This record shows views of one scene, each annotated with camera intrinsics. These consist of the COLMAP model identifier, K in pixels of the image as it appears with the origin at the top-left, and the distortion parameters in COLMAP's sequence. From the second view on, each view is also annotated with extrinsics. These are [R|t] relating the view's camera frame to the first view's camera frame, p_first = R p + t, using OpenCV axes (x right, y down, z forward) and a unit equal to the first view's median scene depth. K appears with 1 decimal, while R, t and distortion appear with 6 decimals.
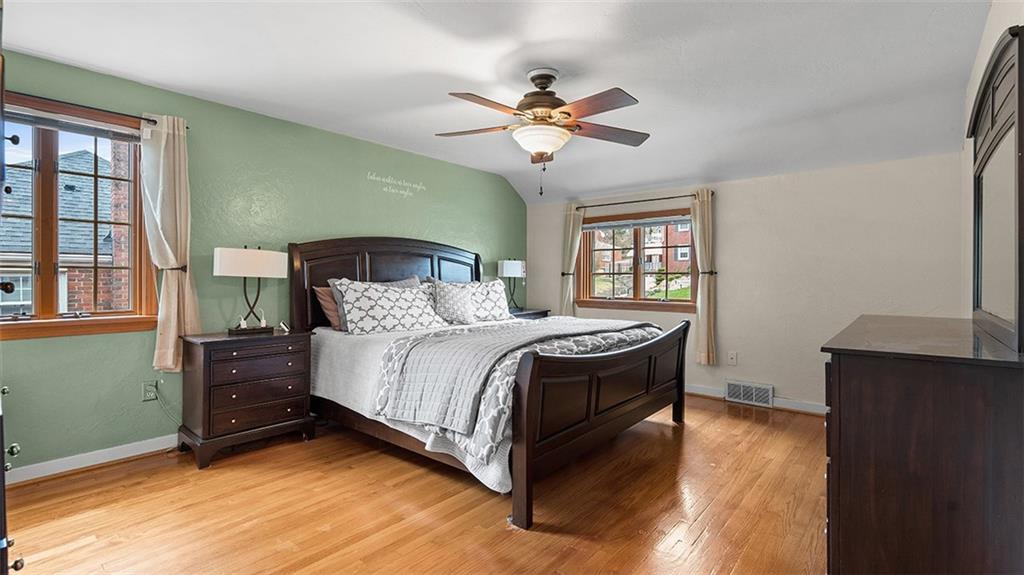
lens RADIAL K [[464.3, 0, 514.1], [0, 464.3, 283.1], [0, 0, 1]] dist [-0.000059, 0.000425]
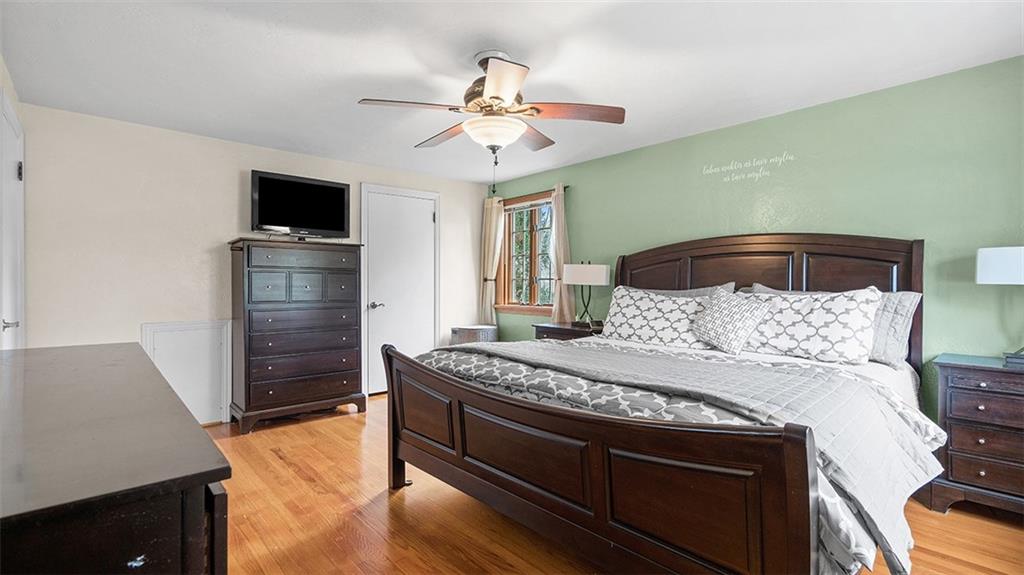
lens RADIAL K [[469.0, 0, 512.0], [0, 469.0, 287.5], [0, 0, 1]] dist [-0.000005, 0.000360]
pose [[-0.134485, 0.003086, -0.990911, 0.766749], [-0.015358, 0.999869, 0.005198, -0.008749], [0.990797, 0.015917, -0.134419, 0.930371]]
